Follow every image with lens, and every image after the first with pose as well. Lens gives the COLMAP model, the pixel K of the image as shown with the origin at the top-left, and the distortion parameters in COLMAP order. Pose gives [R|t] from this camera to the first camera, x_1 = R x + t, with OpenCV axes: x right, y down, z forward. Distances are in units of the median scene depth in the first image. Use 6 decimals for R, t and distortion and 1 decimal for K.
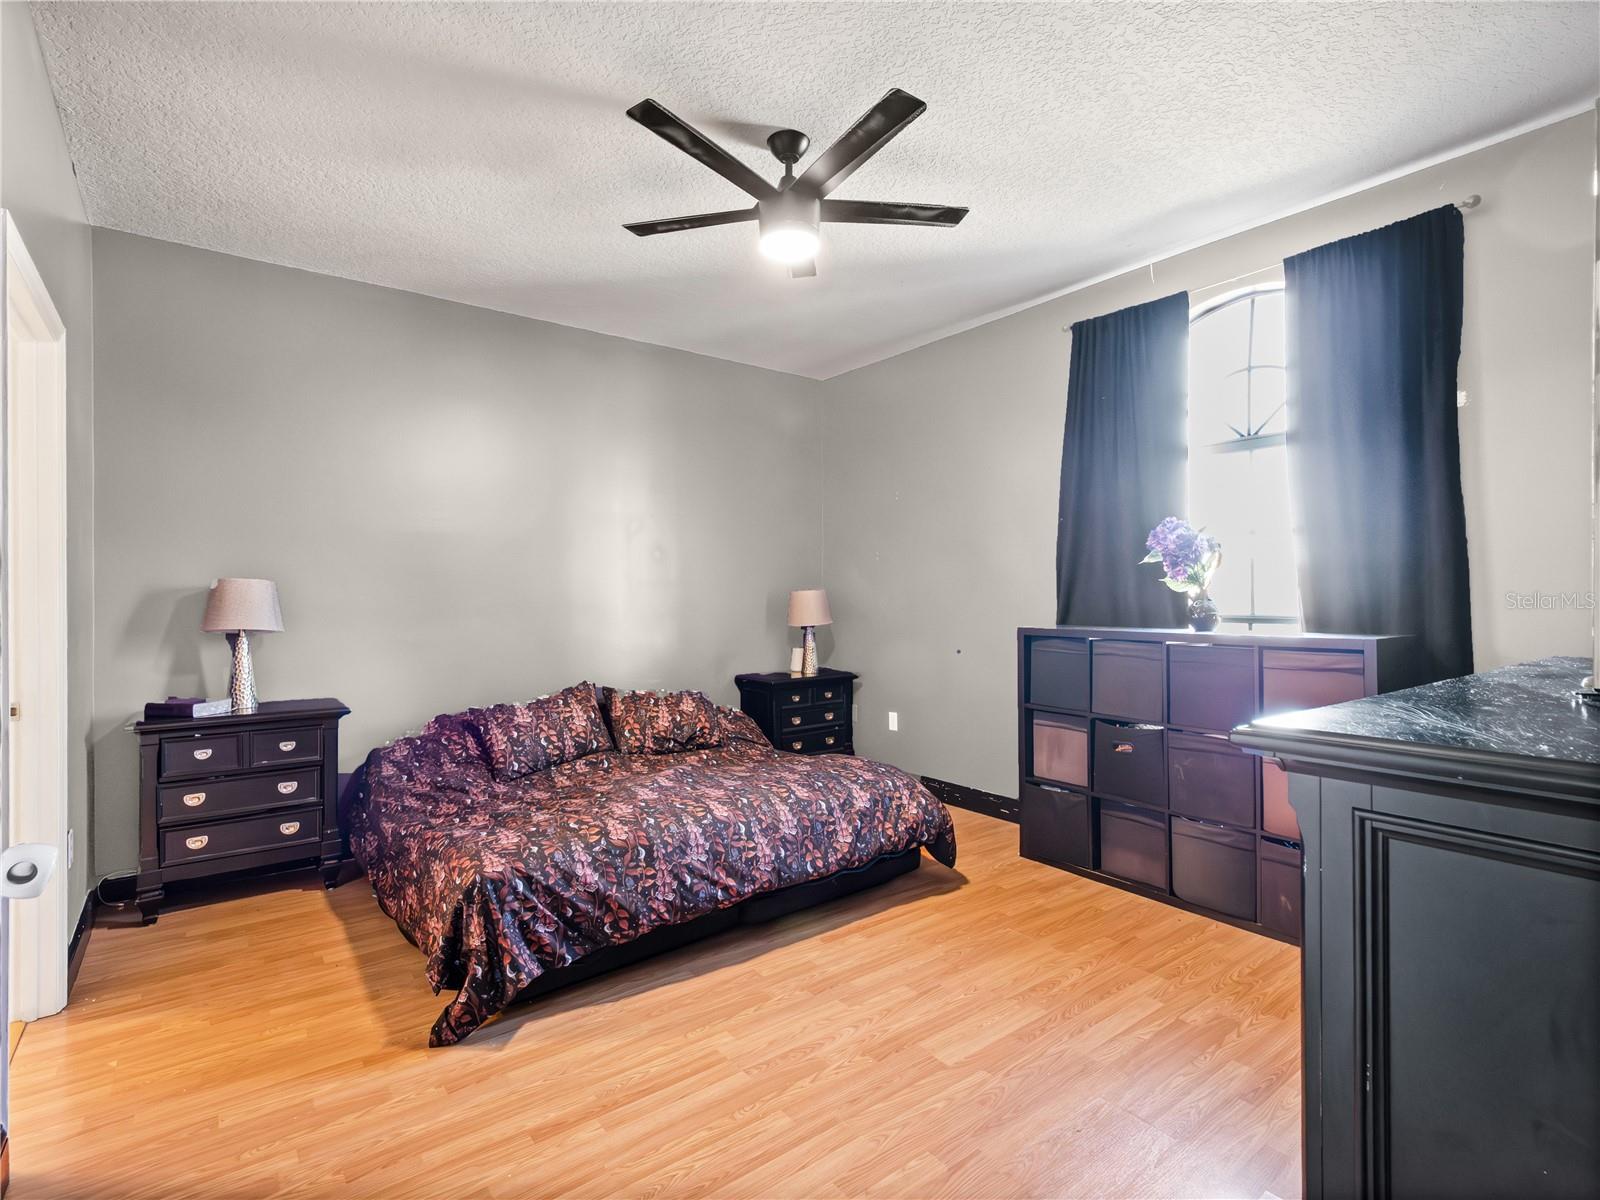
lens RADIAL K [[784.9, 0, 800.0], [0, 784.9, 600.0], [0, 0, 1]] dist [0.000261, 0.000169]
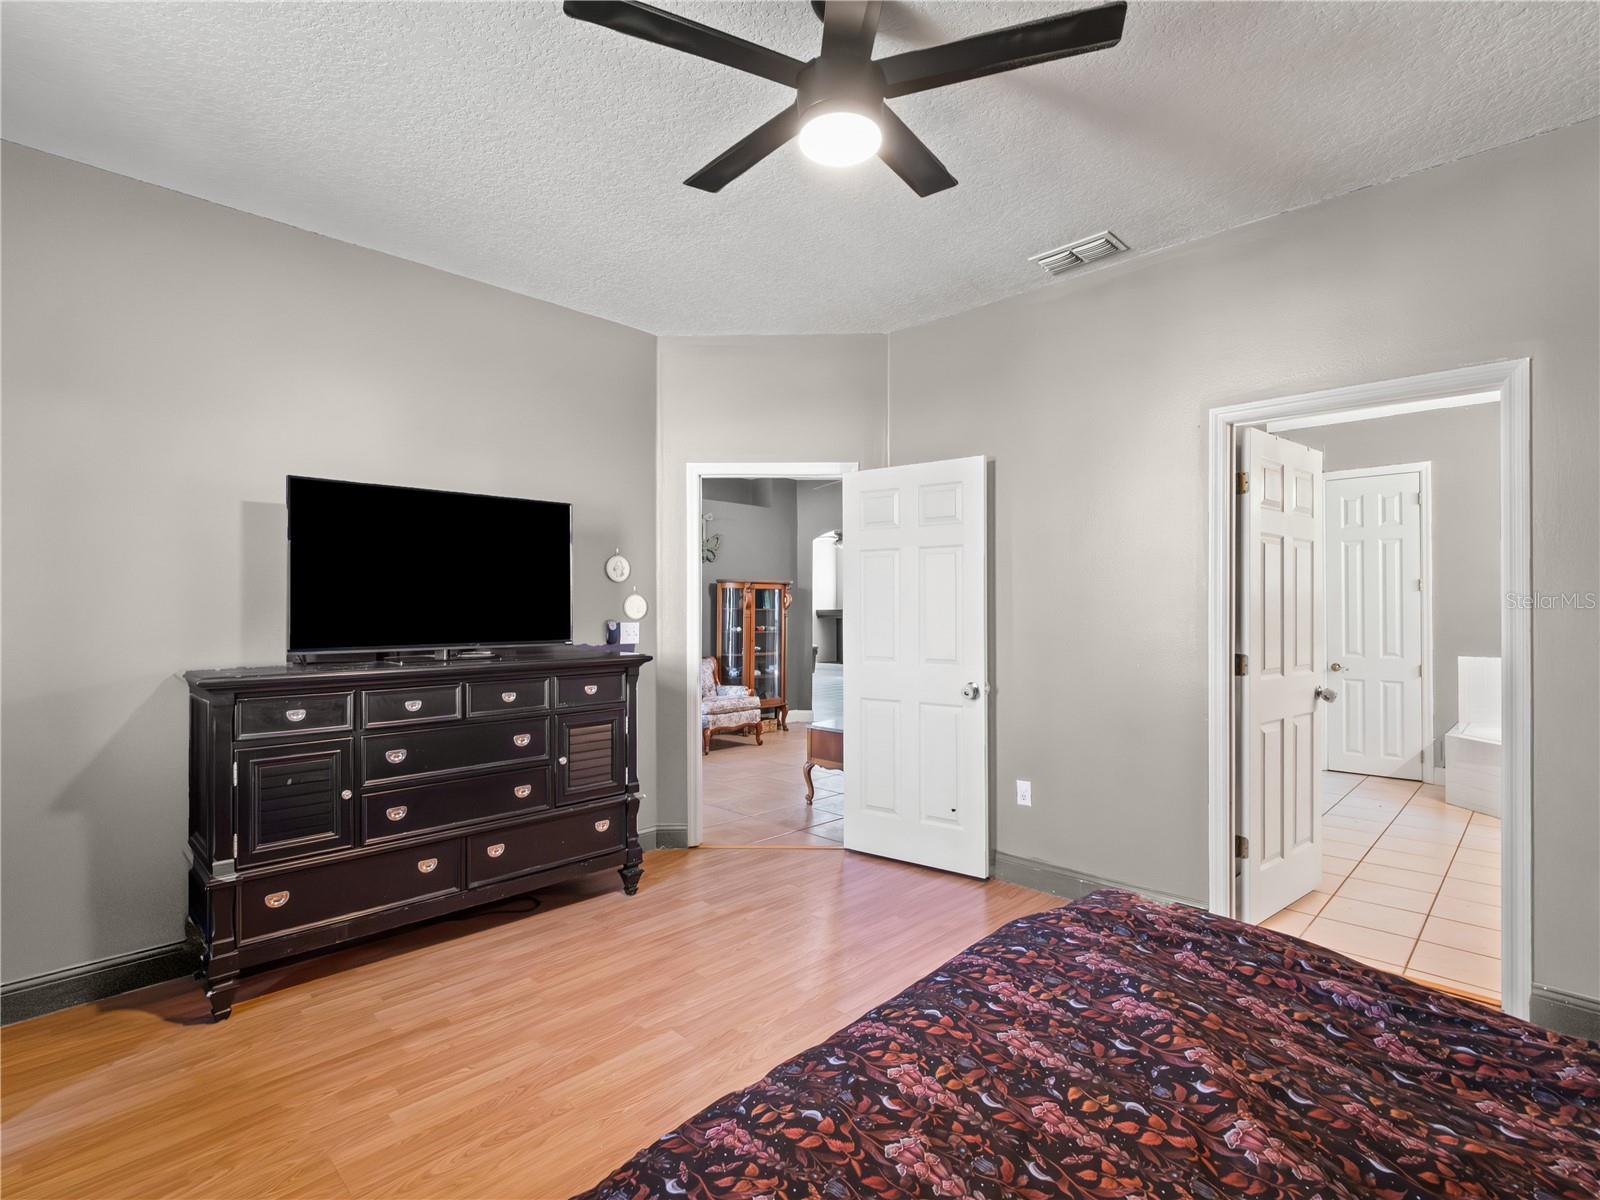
lens RADIAL K [[784.9, 0, 800.0], [0, 784.9, 600.0], [0, 0, 1]] dist [0.000261, 0.000169]
pose [[-0.989144, 0.008128, -0.146724, 0.148237], [0.008748, 0.999955, -0.003580, -0.026848], [0.146689, -0.004825, -0.989171, 1.896641]]
